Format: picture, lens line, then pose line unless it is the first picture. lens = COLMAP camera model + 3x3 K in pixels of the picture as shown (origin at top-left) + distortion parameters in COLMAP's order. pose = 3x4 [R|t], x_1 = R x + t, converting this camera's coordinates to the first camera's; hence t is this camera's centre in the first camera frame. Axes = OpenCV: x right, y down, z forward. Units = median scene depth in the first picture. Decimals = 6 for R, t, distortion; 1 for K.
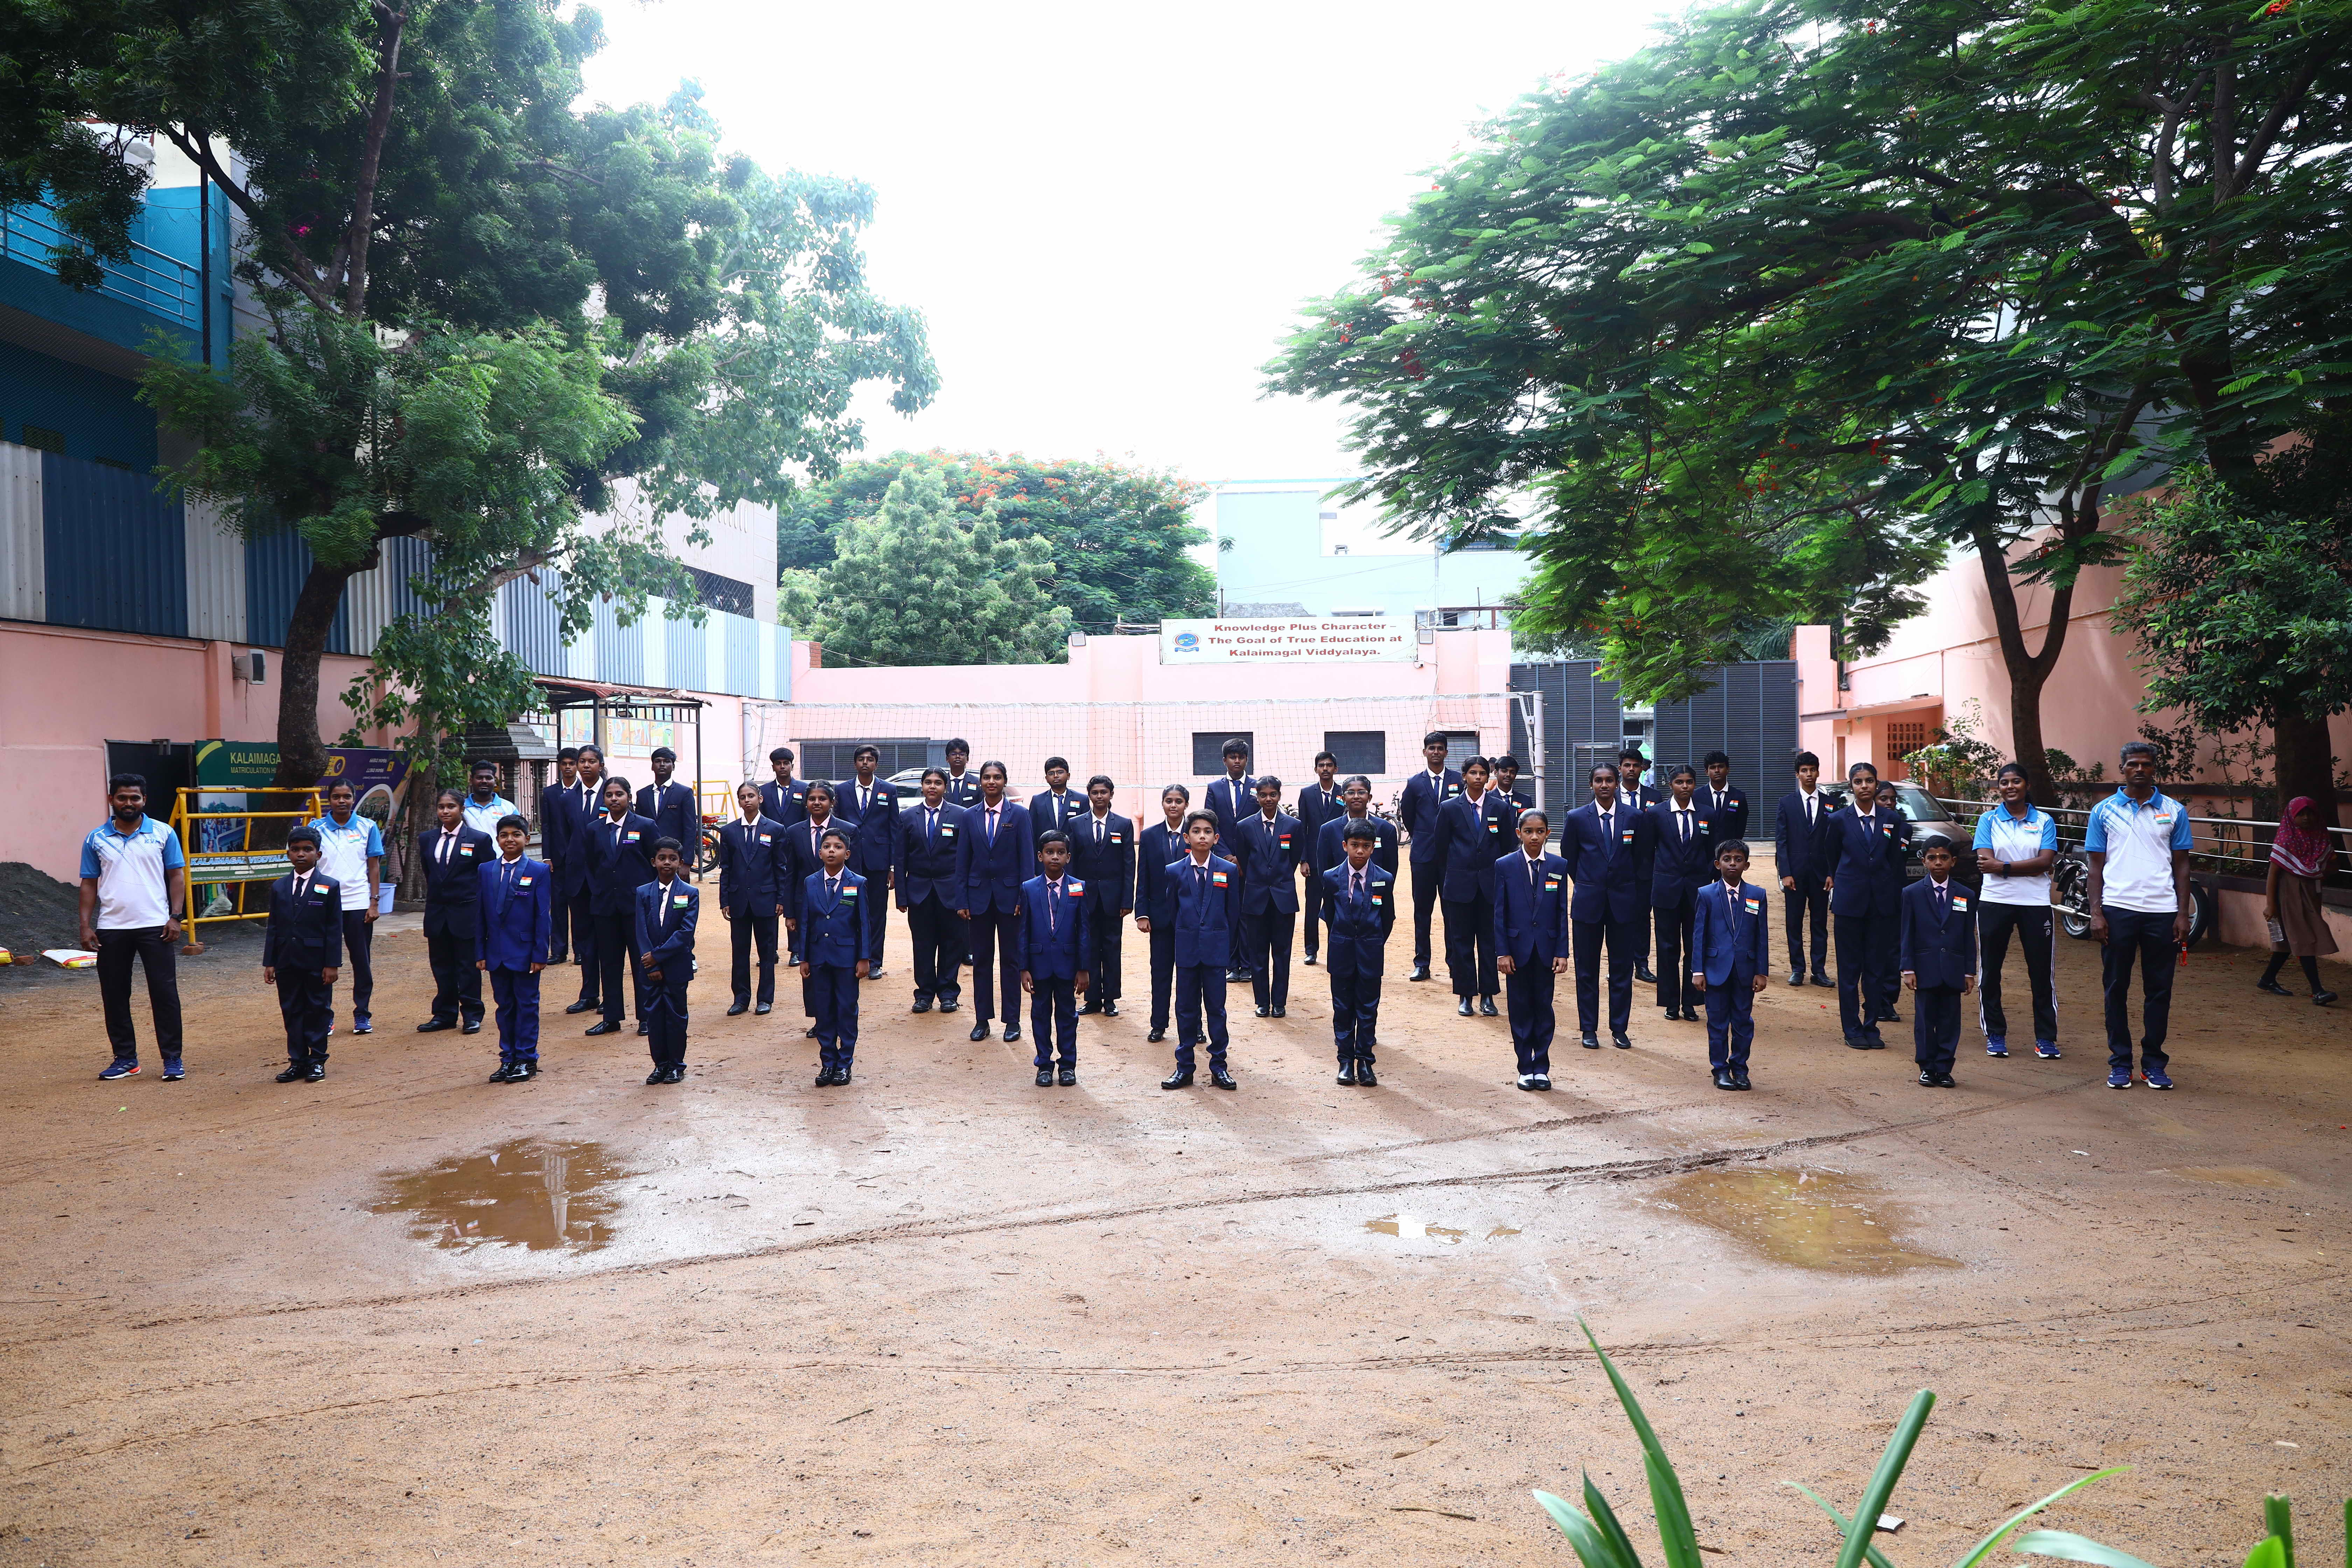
lens RADIAL K [[1755.1, 0, 1185.8], [0, 1755.1, 773.3], [0, 0, 1]] dist [-0.039965, 0.004996]
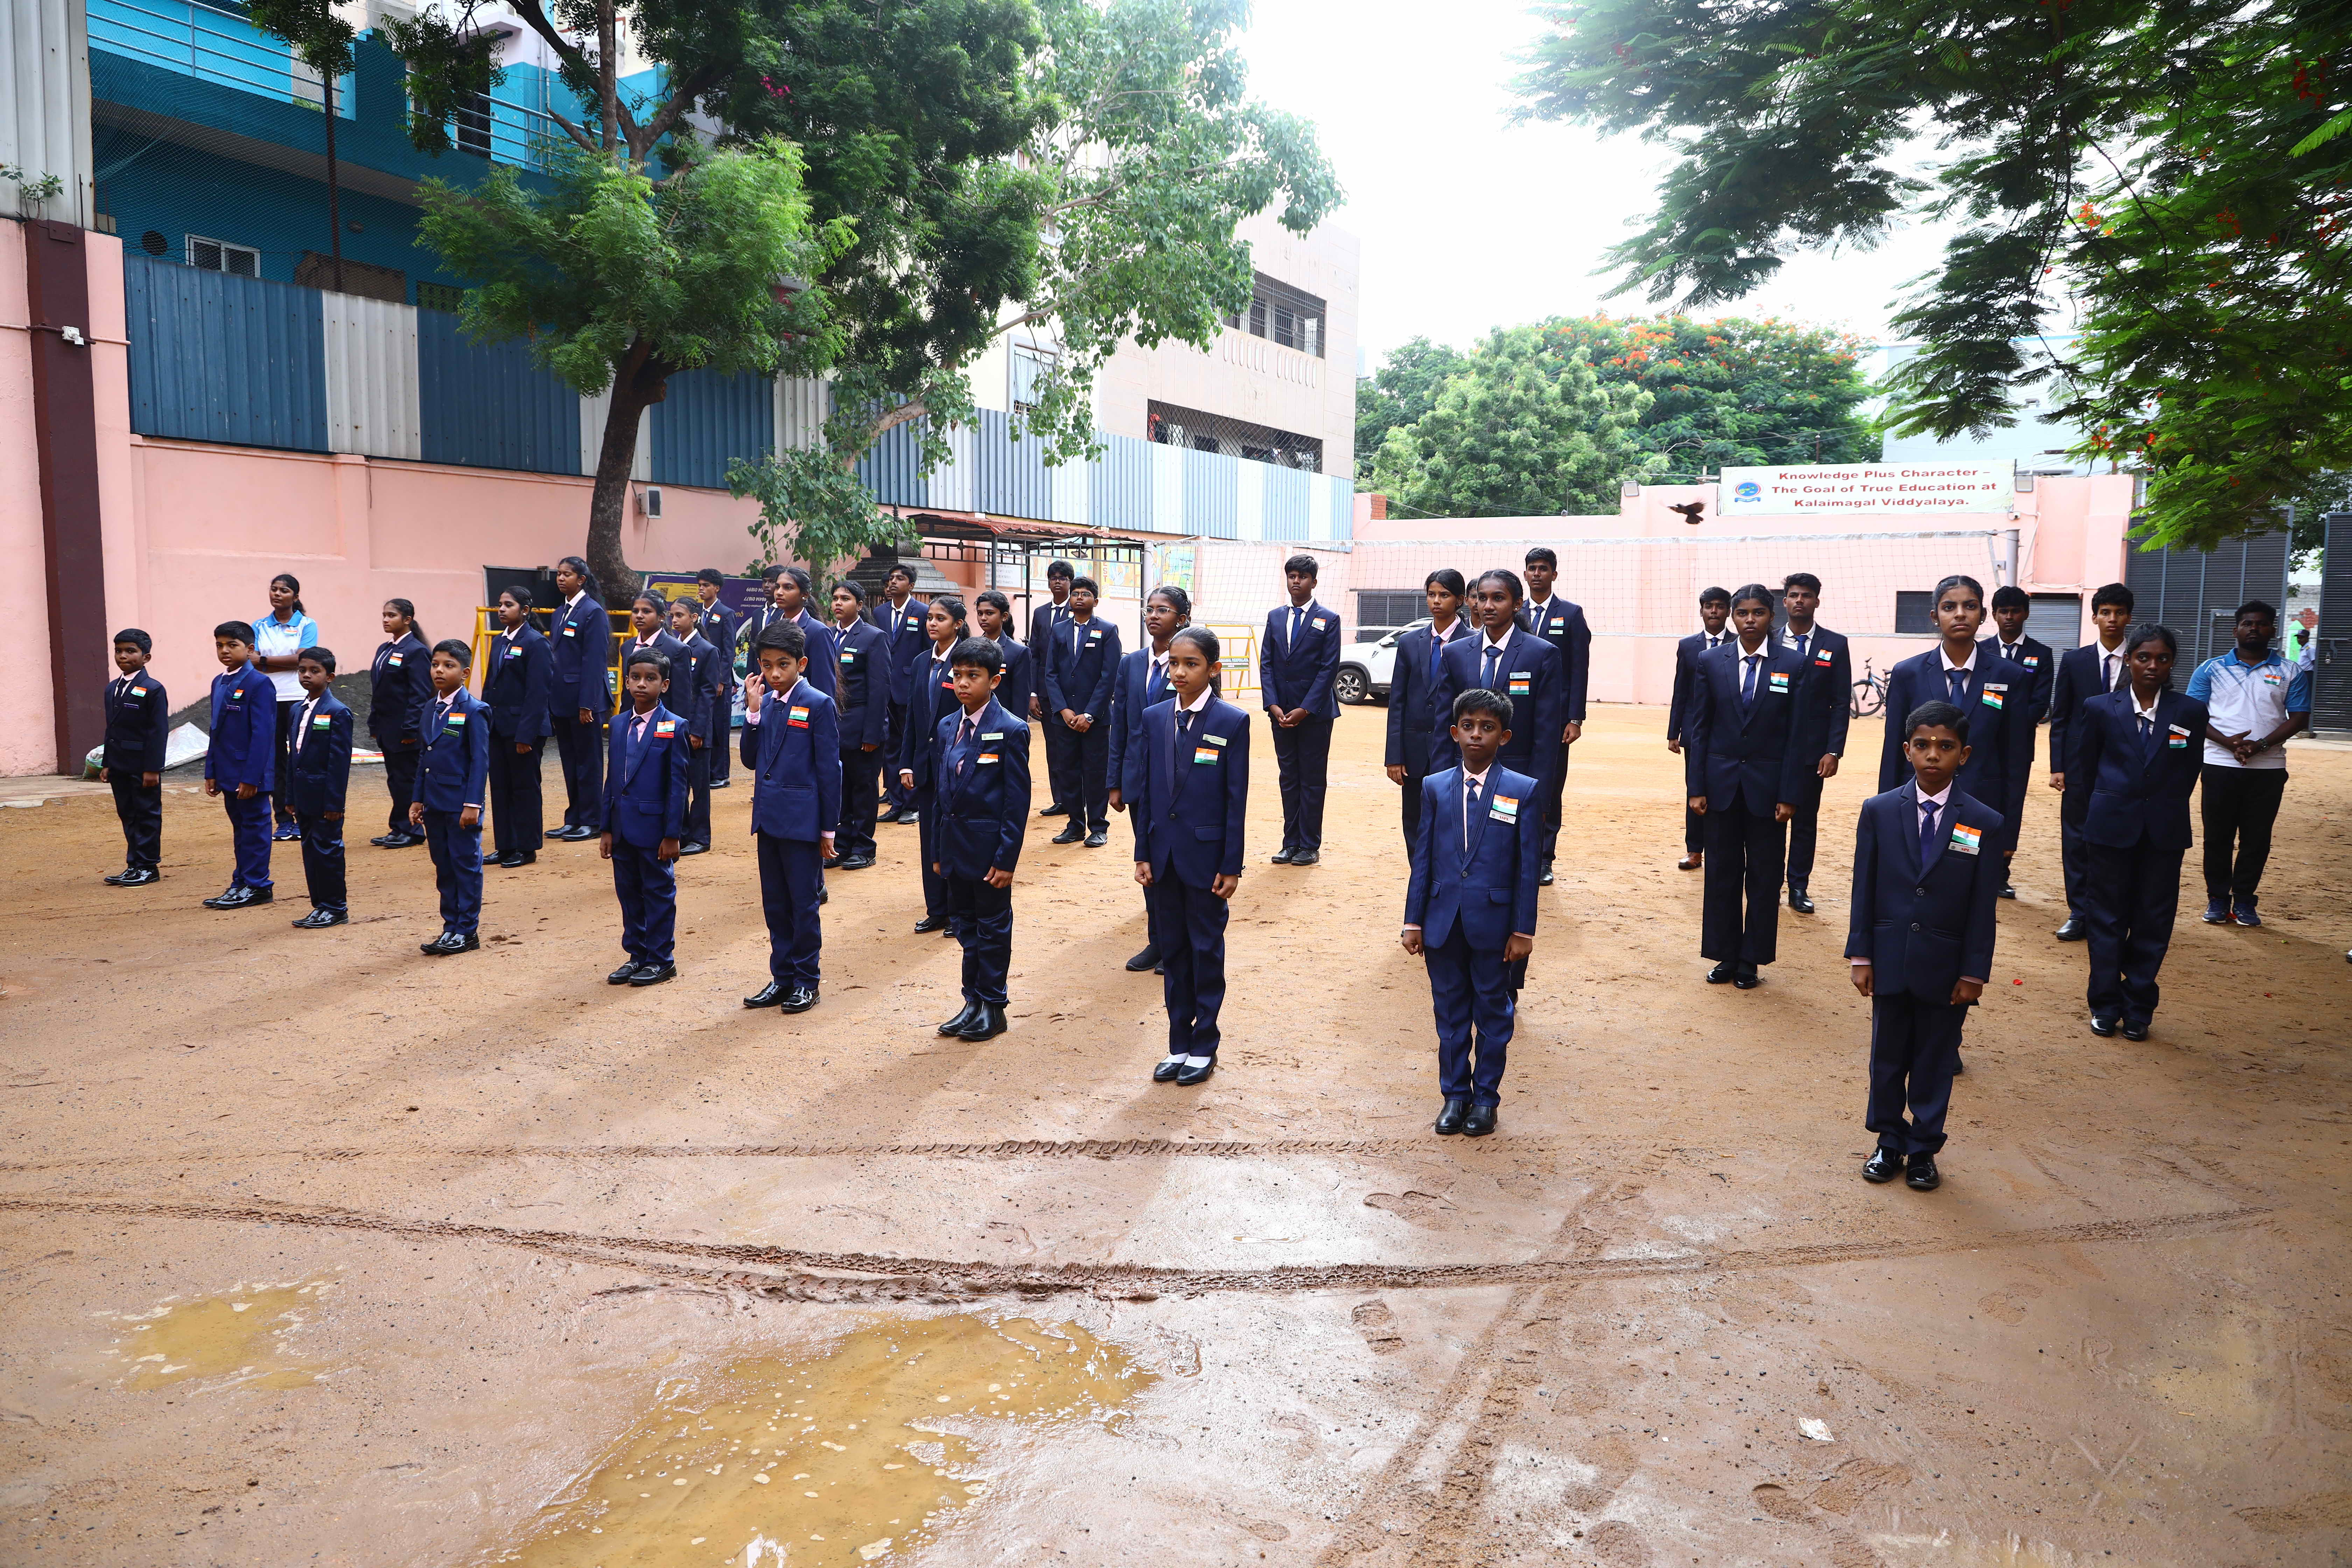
lens RADIAL K [[1593.3, 0, 1167.1], [0, 1593.3, 804.8], [0, 0, 1]] dist [-0.082978, 0.031025]
pose [[0.905635, 0.068361, -0.418513, 0.083051], [-0.022487, 0.993274, 0.113583, 0.003594], [0.423462, -0.093454, 0.901081, 0.095019]]
